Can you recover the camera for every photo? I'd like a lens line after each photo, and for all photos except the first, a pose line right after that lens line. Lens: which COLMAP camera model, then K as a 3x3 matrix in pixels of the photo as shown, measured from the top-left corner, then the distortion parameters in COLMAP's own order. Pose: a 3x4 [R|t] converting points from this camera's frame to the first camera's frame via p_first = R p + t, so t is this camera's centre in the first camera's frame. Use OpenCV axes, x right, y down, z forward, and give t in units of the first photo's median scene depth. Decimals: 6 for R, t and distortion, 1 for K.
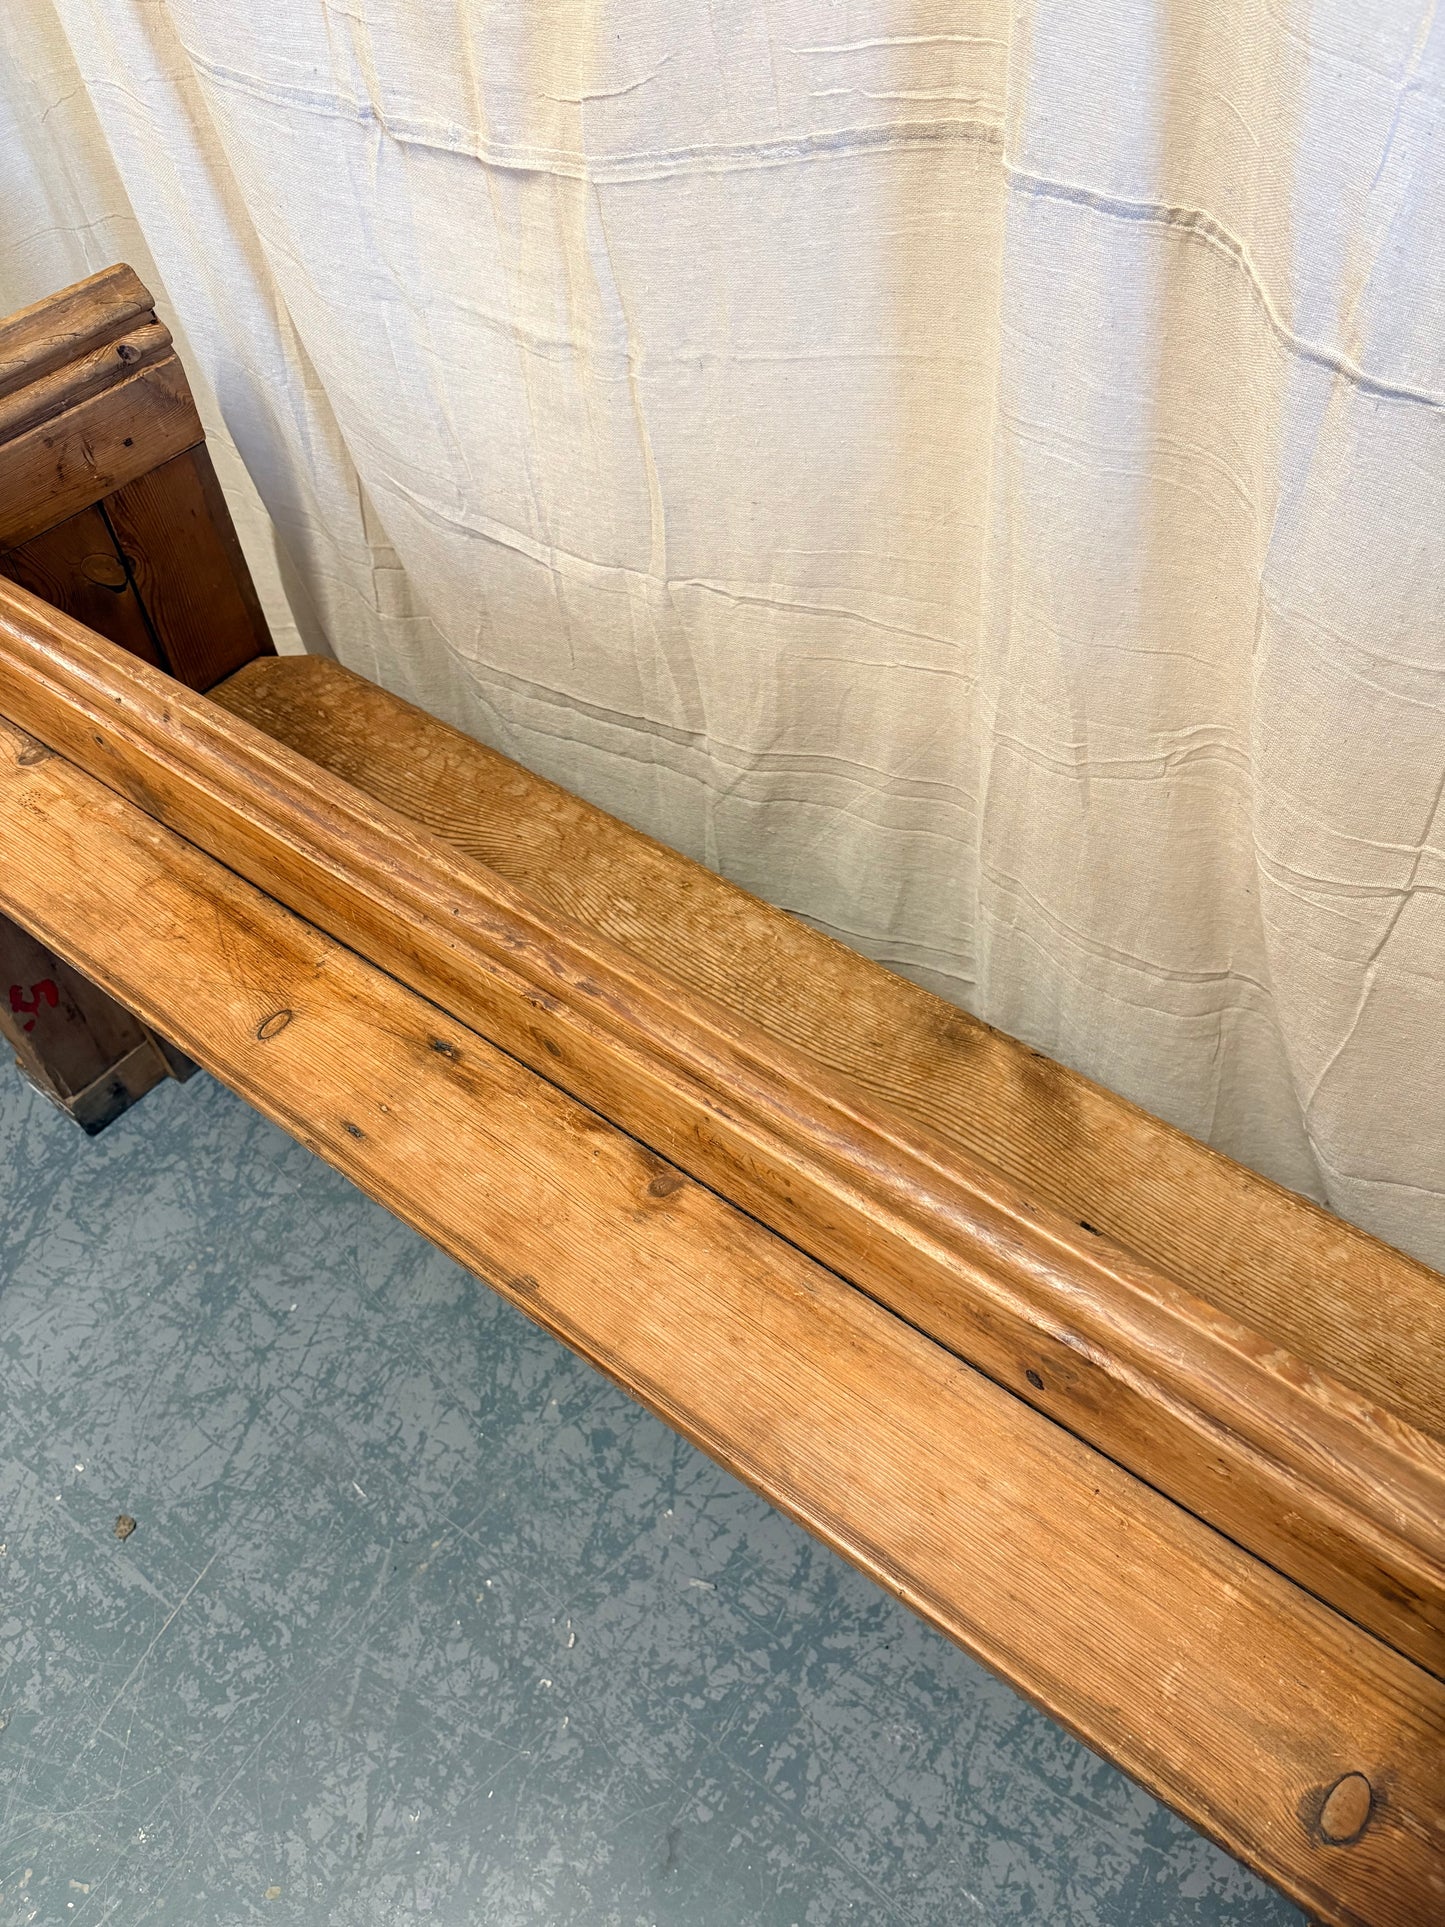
lens RADIAL K [[1457.0, 0, 718.3], [0, 1457.0, 969.6], [0, 0, 1]] dist [0.035942, -0.045349]
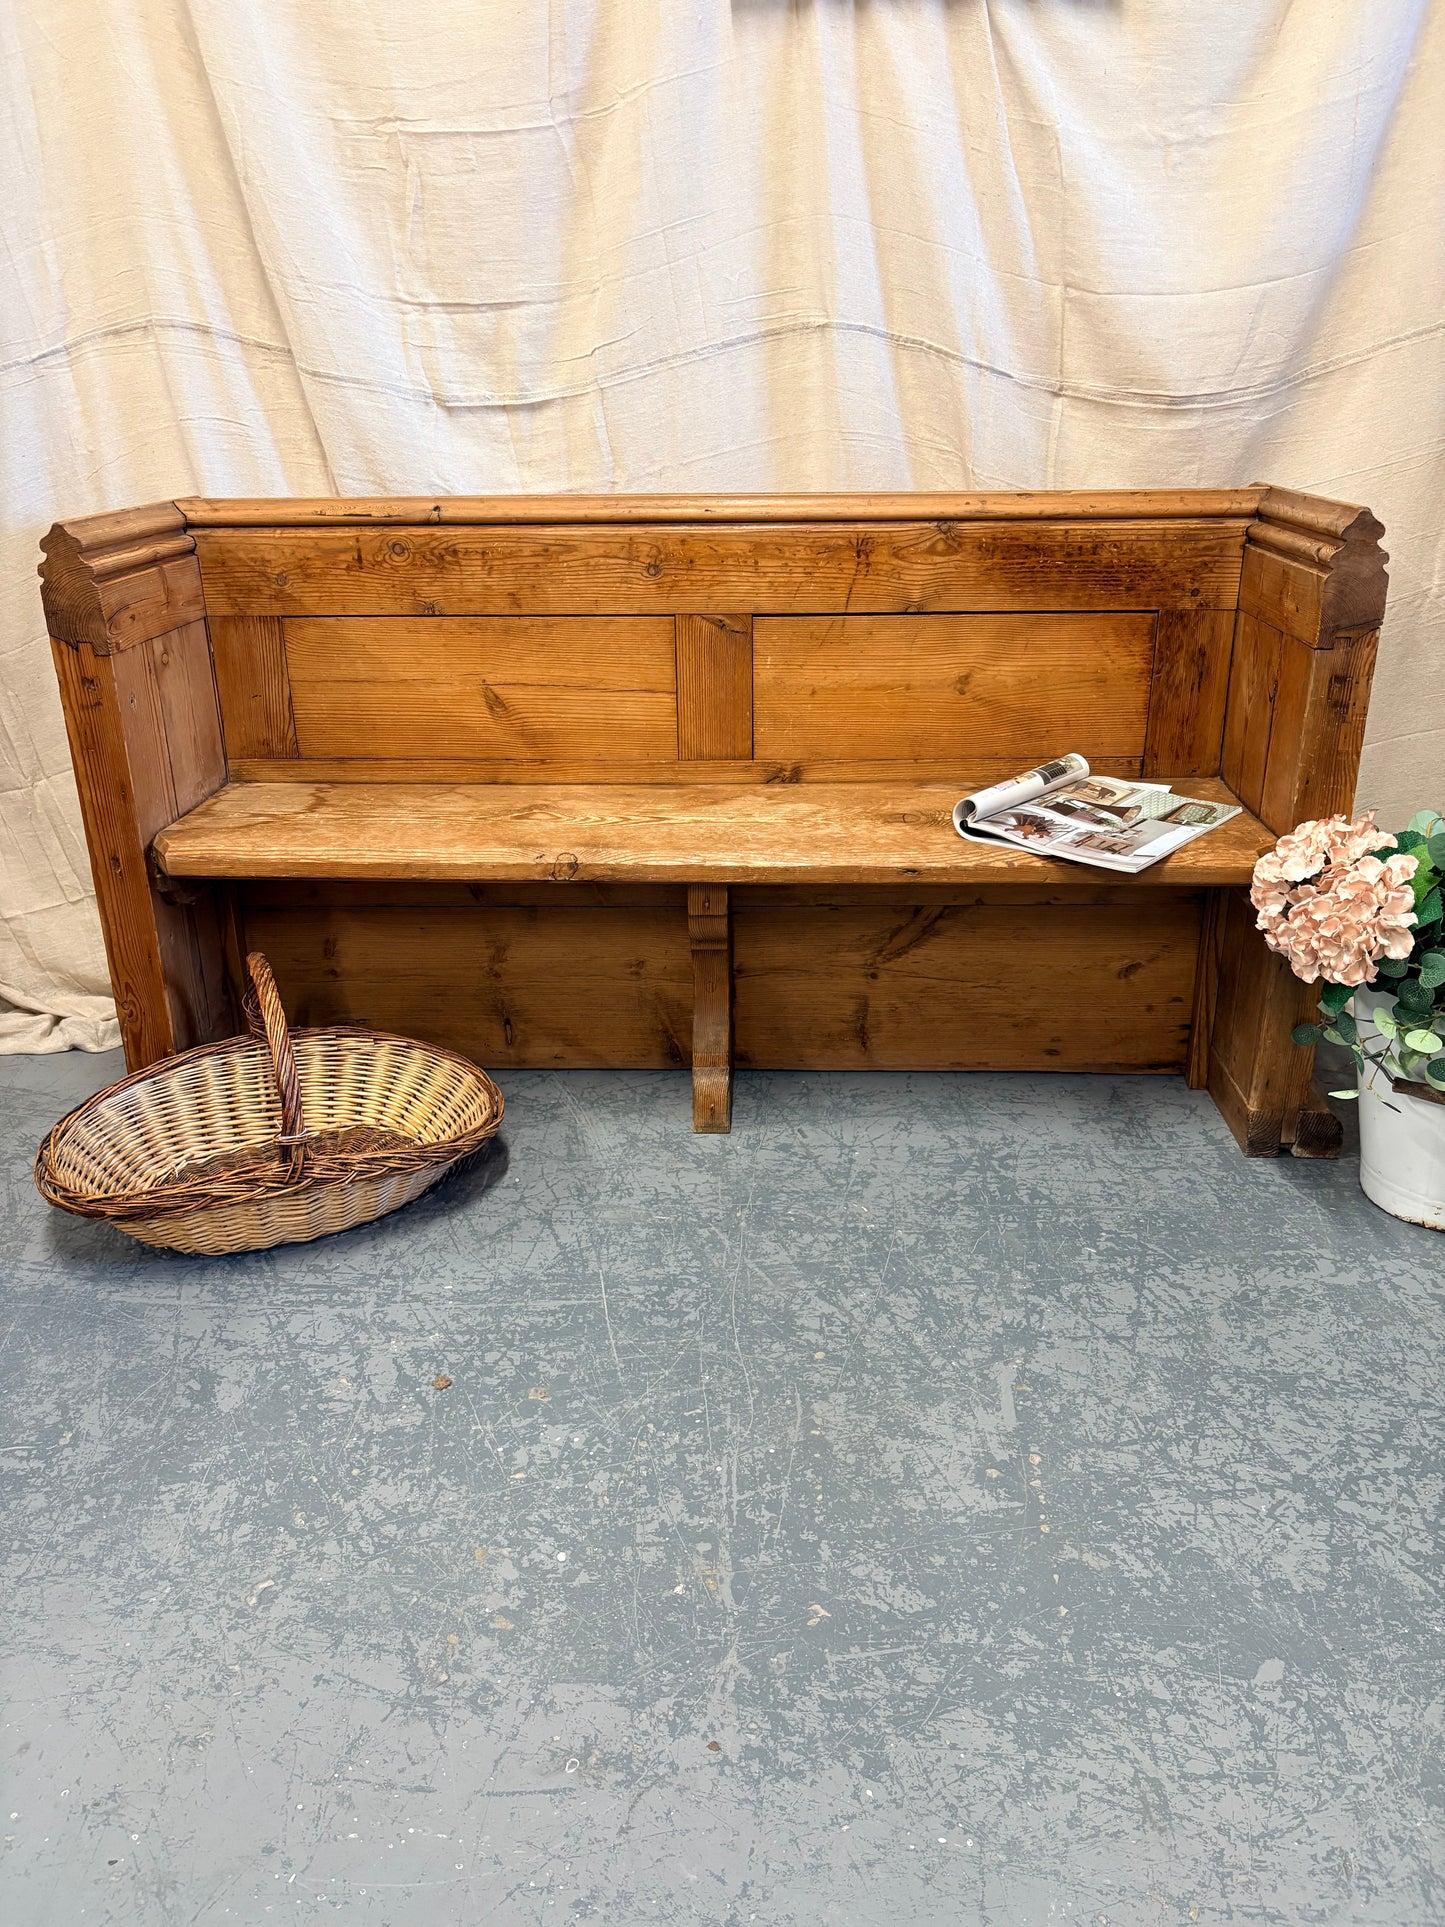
lens RADIAL K [[1457.0, 0, 716.6], [0, 1457.0, 969.0], [0, 0, 1]] dist [0.035942, -0.045349]
pose [[0.811775, -0.193626, 0.550936, -0.967956], [0.436529, 0.827866, -0.352250, 0.716750], [-0.387897, 0.526447, 0.756564, -0.129012]]
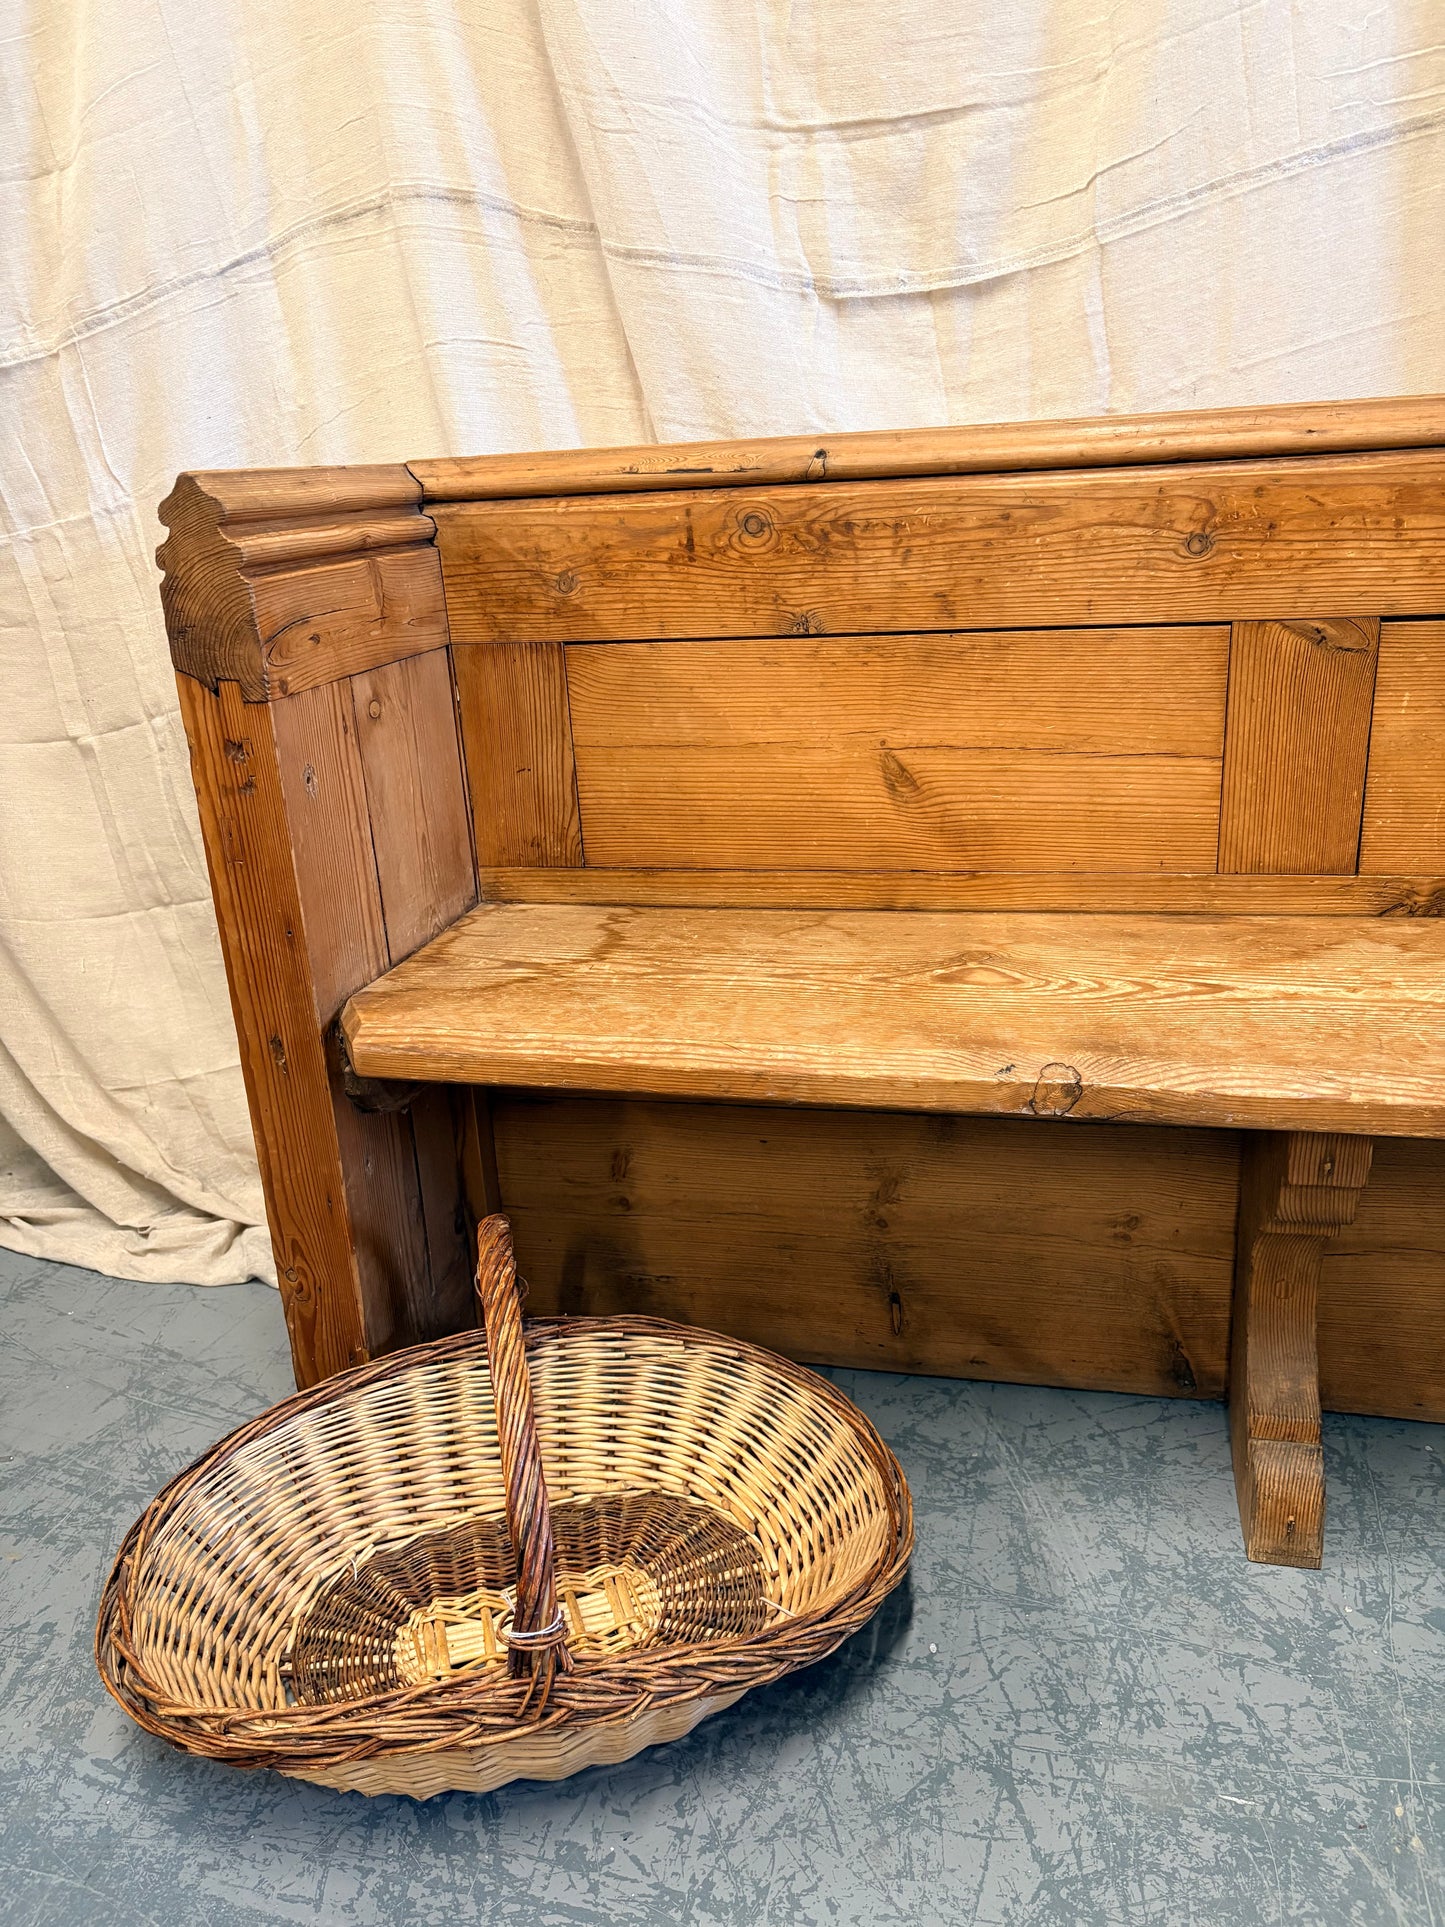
lens RADIAL K [[1457.0, 0, 718.6], [0, 1457.0, 968.9], [0, 0, 1]] dist [0.035942, -0.045349]
pose [[0.908672, -0.149354, 0.389883, -0.723303], [0.333482, 0.821498, -0.462528, 0.304589], [-0.251207, 0.550305, 0.796279, 0.366869]]
